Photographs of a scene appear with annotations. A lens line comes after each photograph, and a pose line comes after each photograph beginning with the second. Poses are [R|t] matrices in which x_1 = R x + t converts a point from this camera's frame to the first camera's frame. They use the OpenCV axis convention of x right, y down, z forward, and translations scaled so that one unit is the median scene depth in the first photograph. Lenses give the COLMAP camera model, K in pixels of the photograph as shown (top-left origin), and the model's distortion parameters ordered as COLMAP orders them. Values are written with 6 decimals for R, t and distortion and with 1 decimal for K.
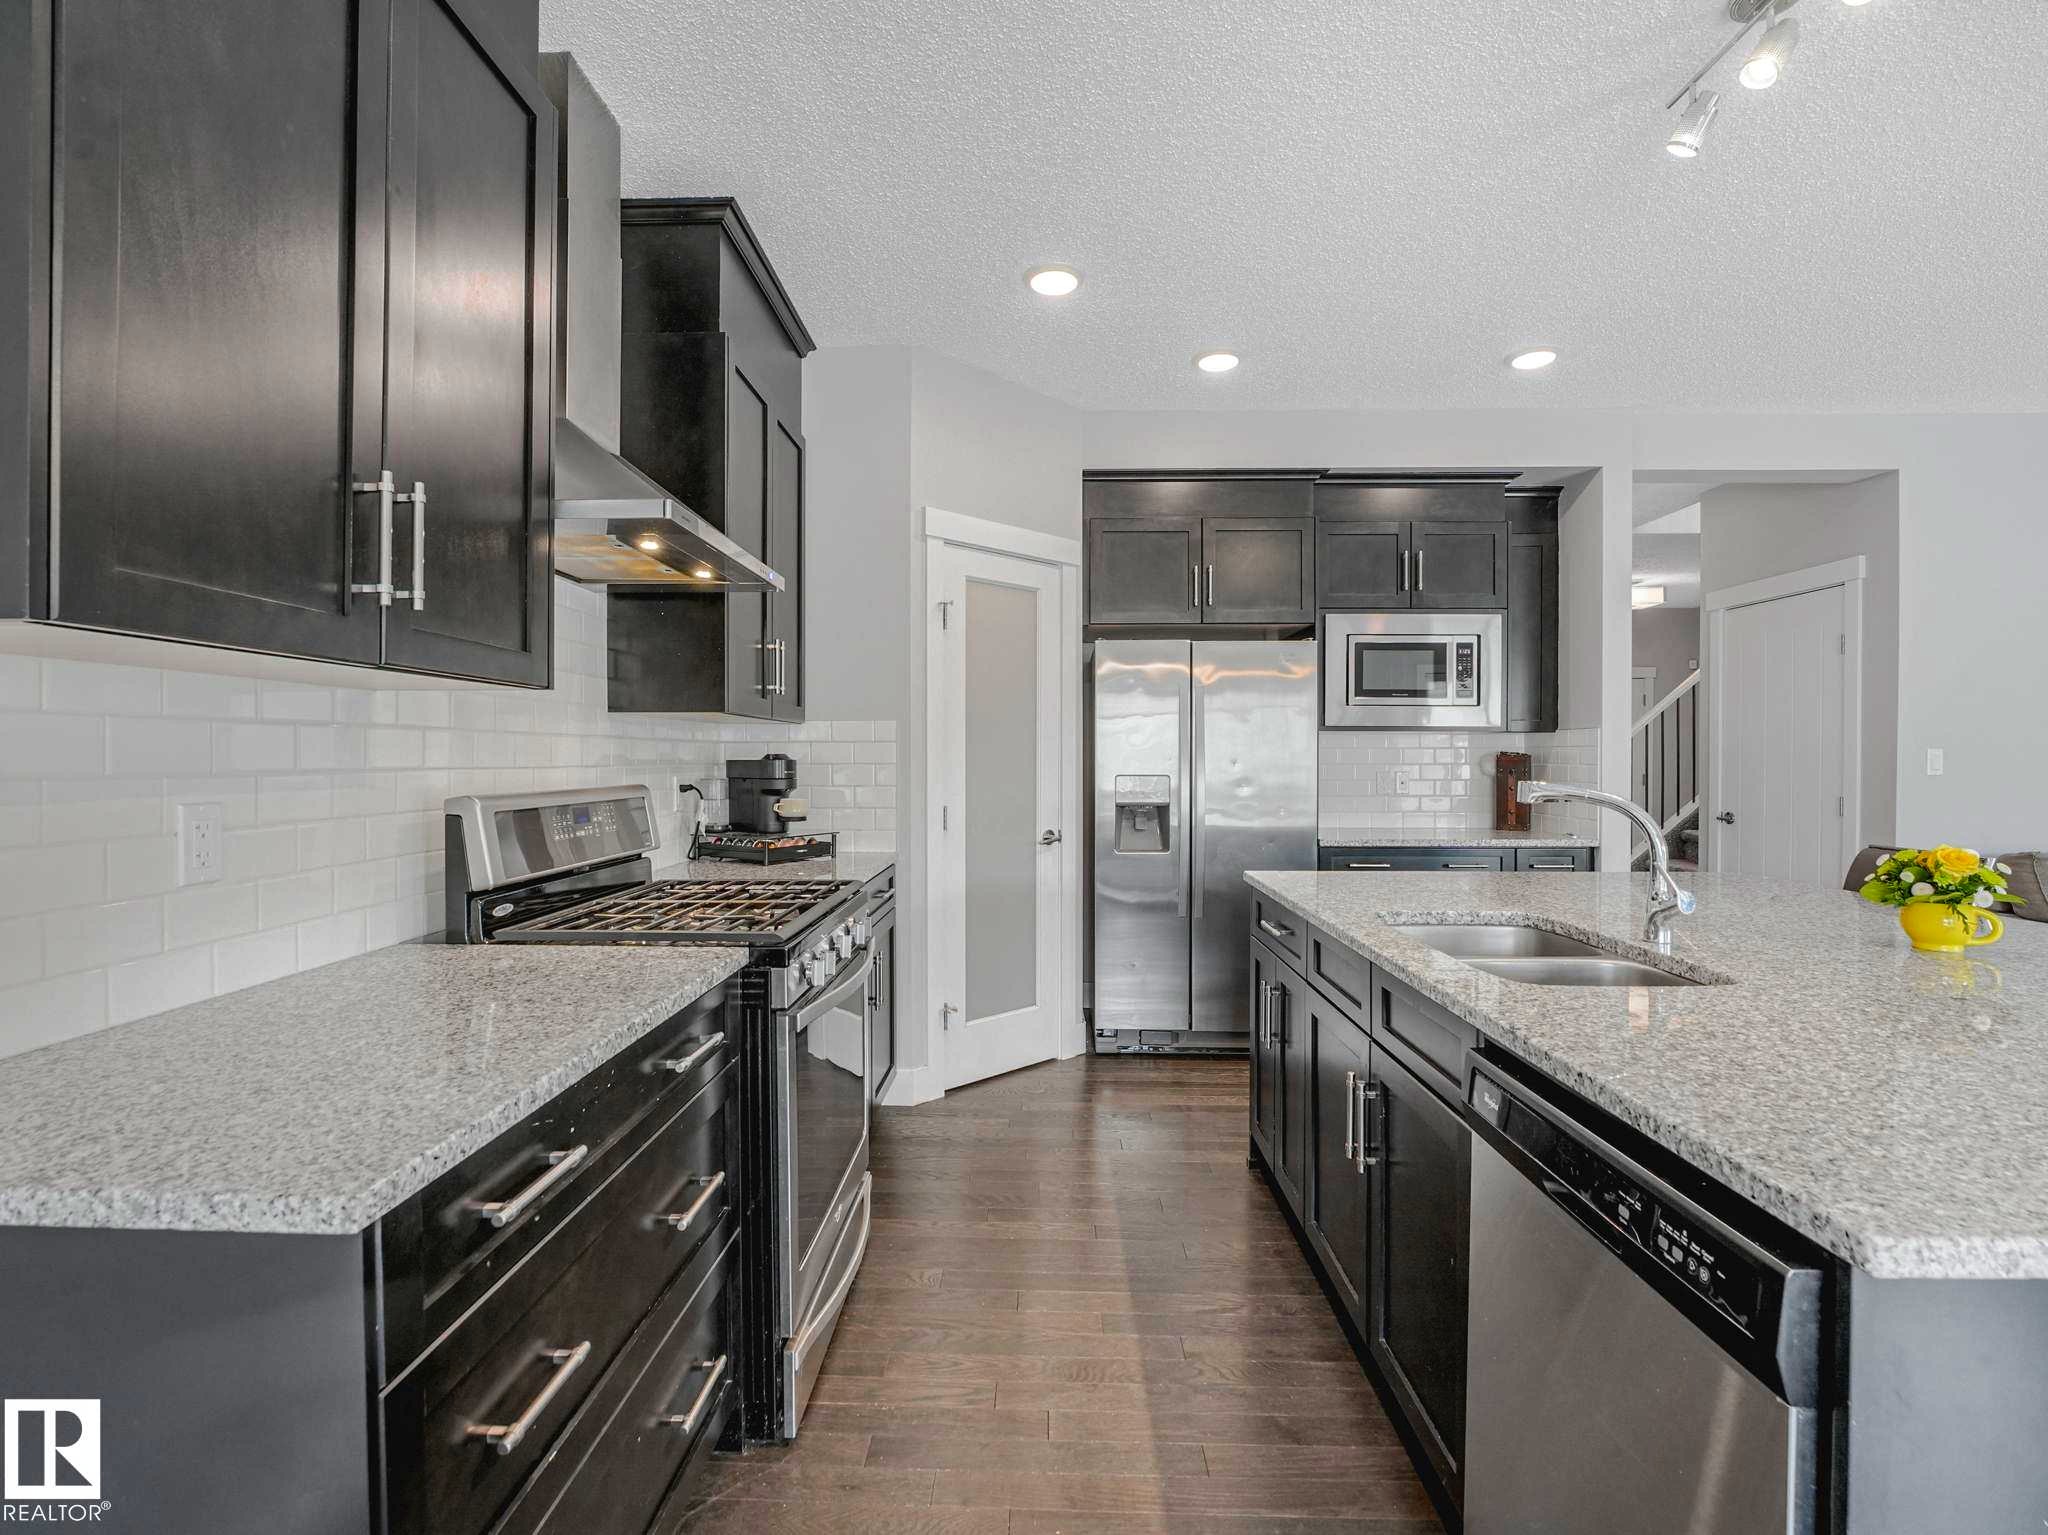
lens RADIAL K [[951.1, 0, 1017.3], [0, 951.1, 767.5], [0, 0, 1]] dist [-0.001942, -0.000448]
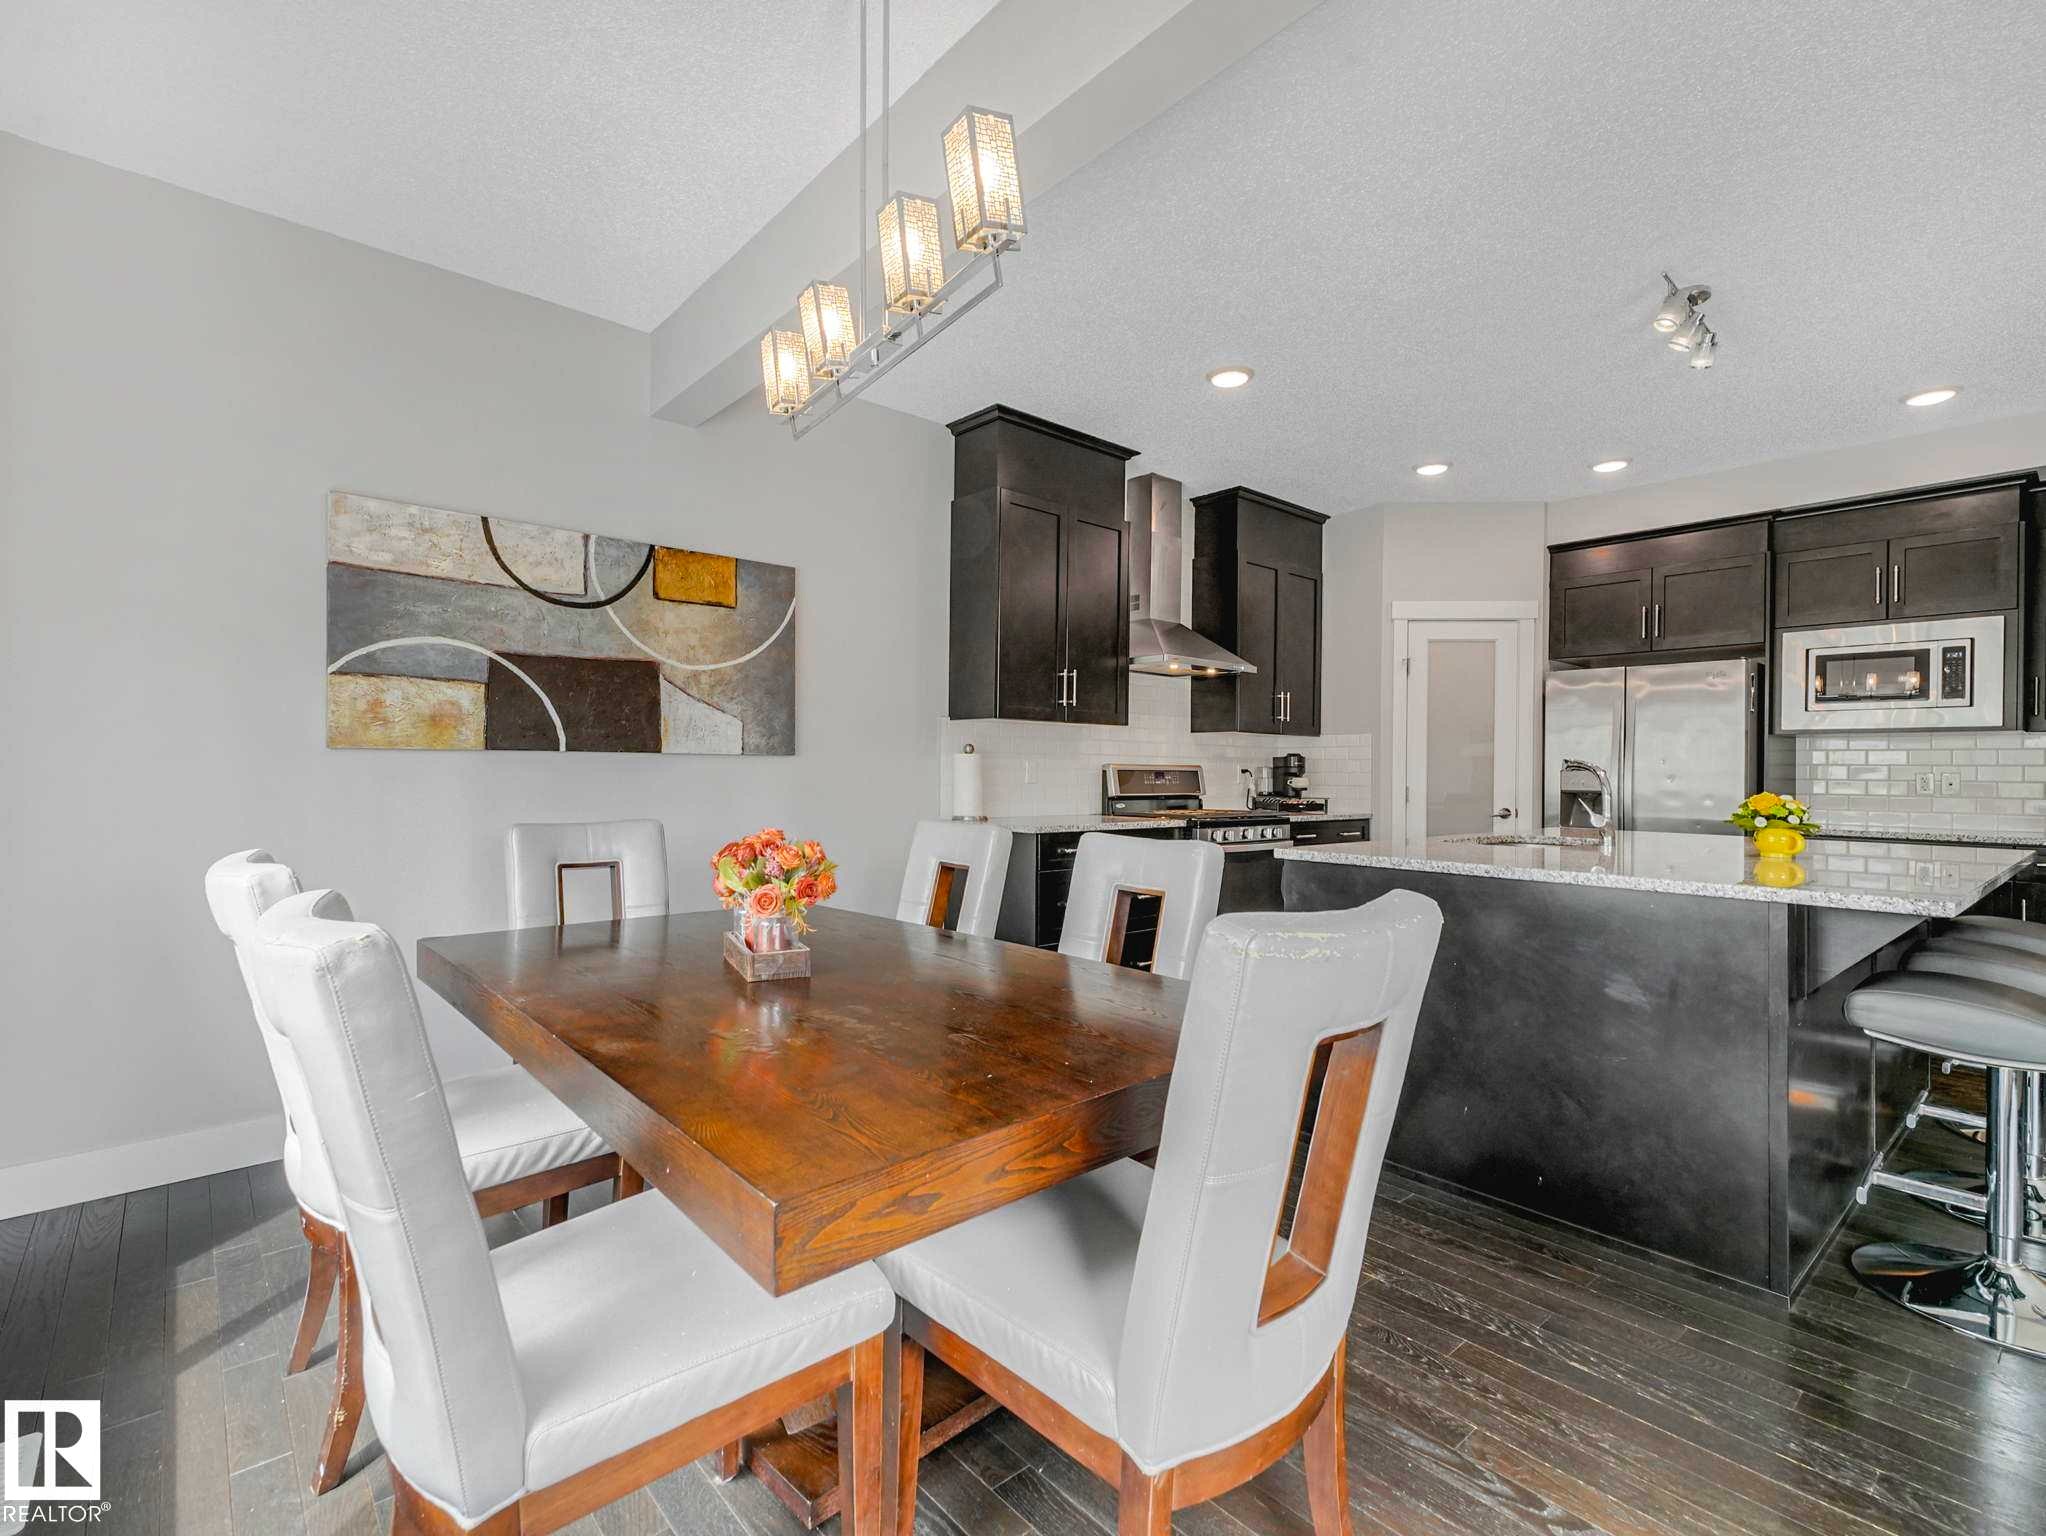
lens RADIAL K [[937.7, 0, 1018.3], [0, 937.7, 768.9], [0, 0, 1]] dist [0.001926, 0.001157]
pose [[0.684116, 0.005605, -0.729351, 0.558236], [-0.018594, 0.999780, -0.009757, 0.034272], [0.729136, 0.020237, 0.684070, -0.483632]]
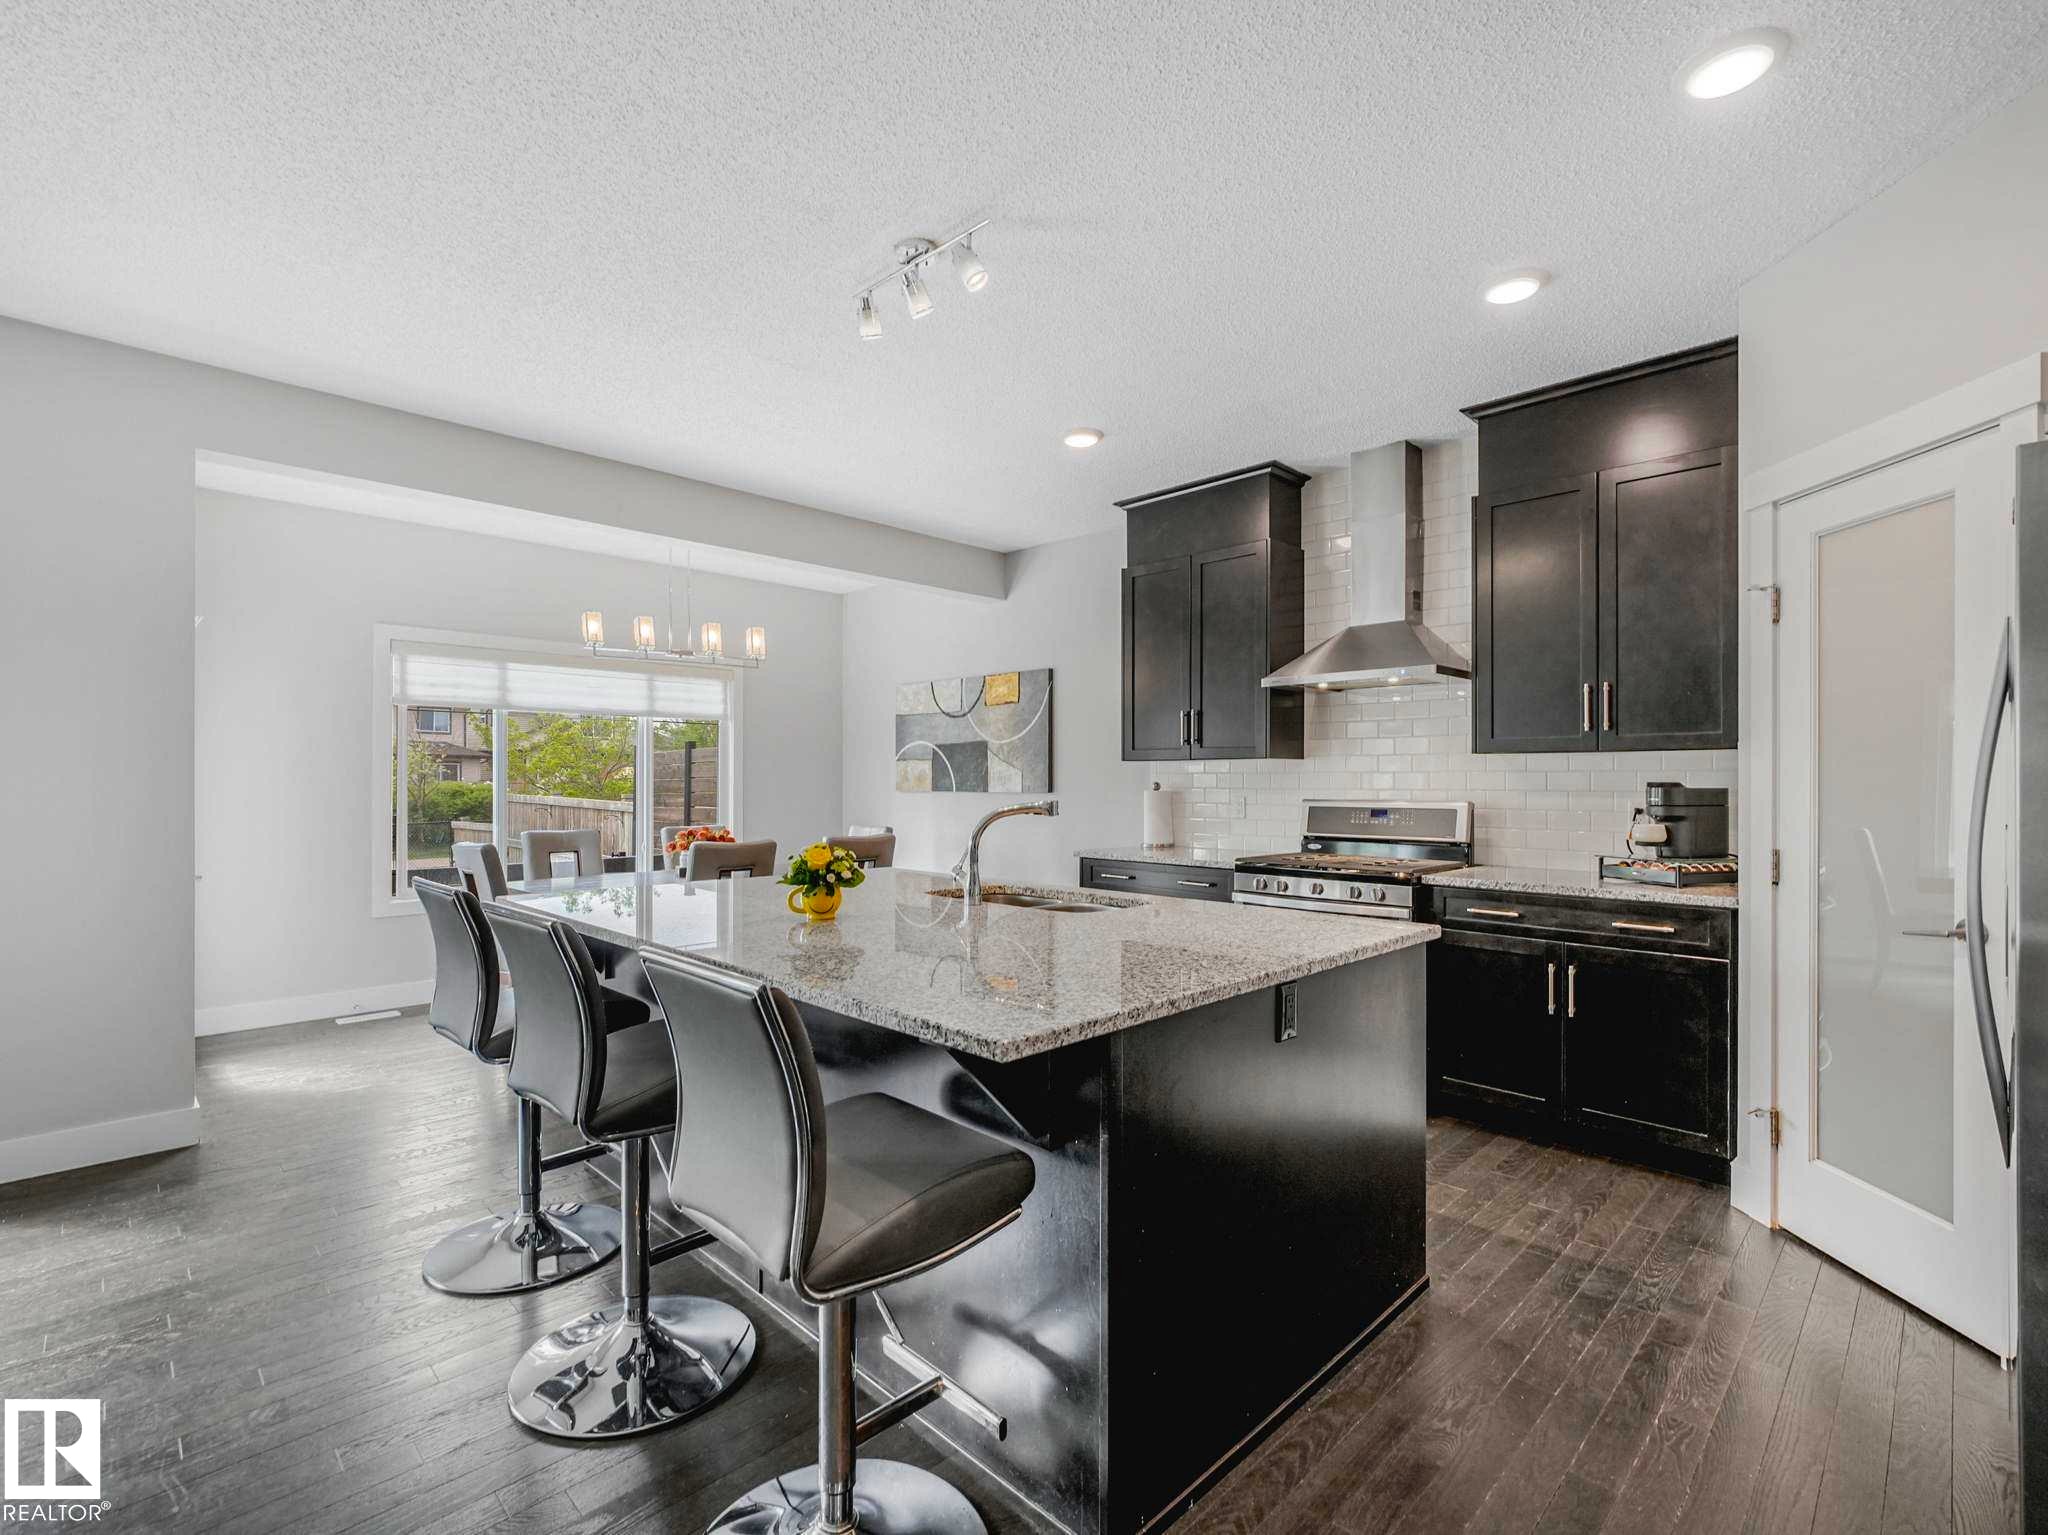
lens RADIAL K [[938.6, 0, 1019.3], [0, 938.6, 768.4], [0, 0, 1]] dist [0.001926, 0.001157]
pose [[-0.689026, -0.015445, -0.724572, 0.771684], [-0.013705, 0.999872, -0.008280, -0.008957], [0.724607, 0.004225, -0.689150, 0.934834]]
